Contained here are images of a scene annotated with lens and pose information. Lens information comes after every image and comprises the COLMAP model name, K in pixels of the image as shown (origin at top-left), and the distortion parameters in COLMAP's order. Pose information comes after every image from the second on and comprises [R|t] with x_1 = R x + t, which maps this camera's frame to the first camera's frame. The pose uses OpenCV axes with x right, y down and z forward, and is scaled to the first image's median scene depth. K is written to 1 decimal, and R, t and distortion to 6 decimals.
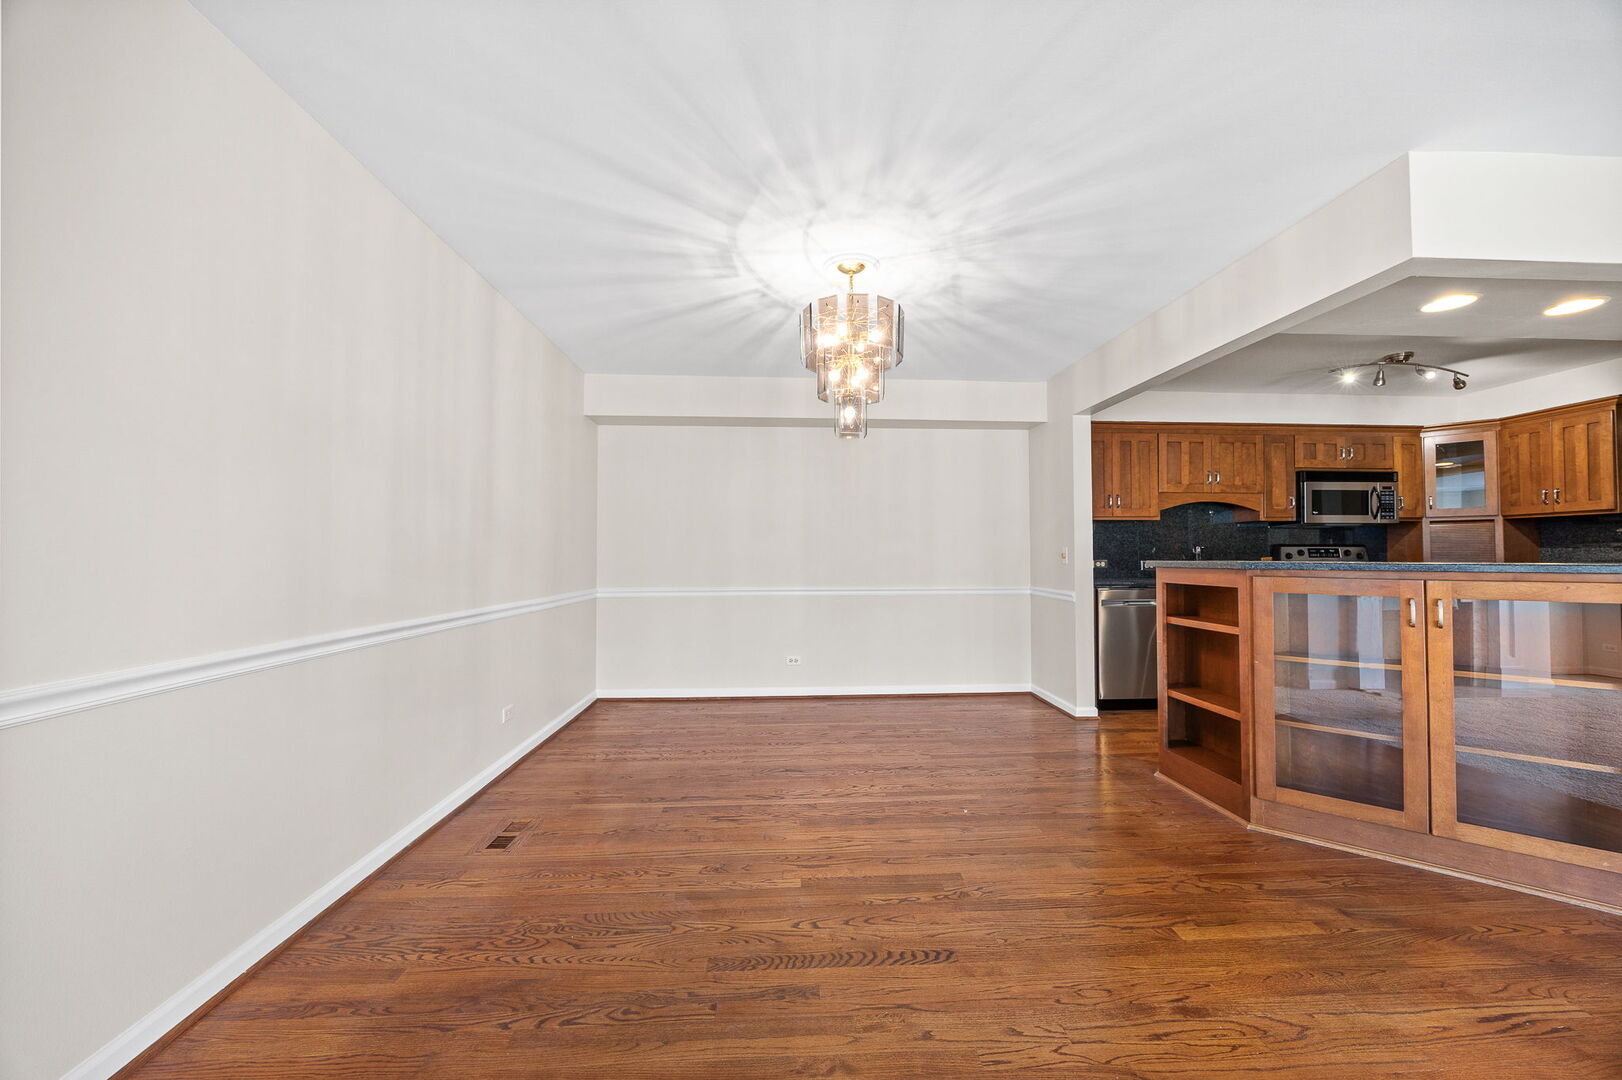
lens RADIAL K [[617.4, 0, 815.1], [0, 617.4, 556.9], [0, 0, 1]] dist [-0.002478, -0.000234]
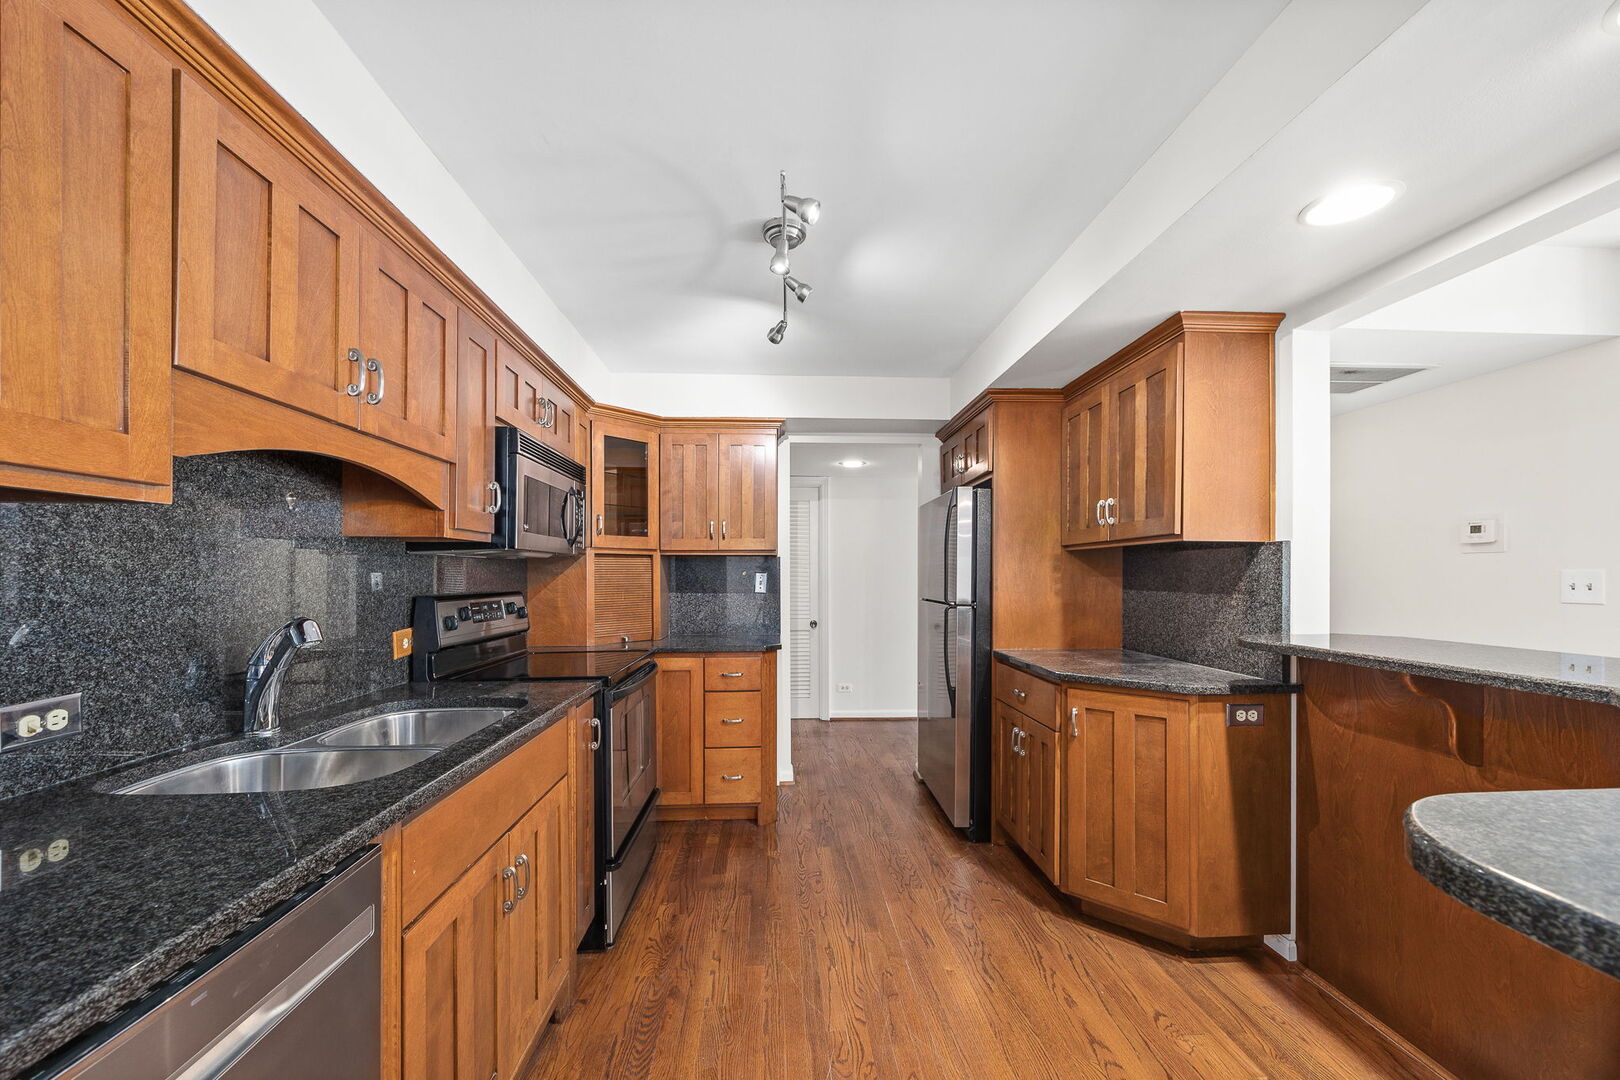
lens RADIAL K [[632.8, 0, 810.9], [0, 632.8, 572.8], [0, 0, 1]] dist [-0.001049, -0.000138]
pose [[0.004002, 0.004476, 0.999982, 0.352934], [0.002741, 0.999986, -0.004487, -0.035494], [-0.999988, 0.002759, 0.003990, 0.791658]]
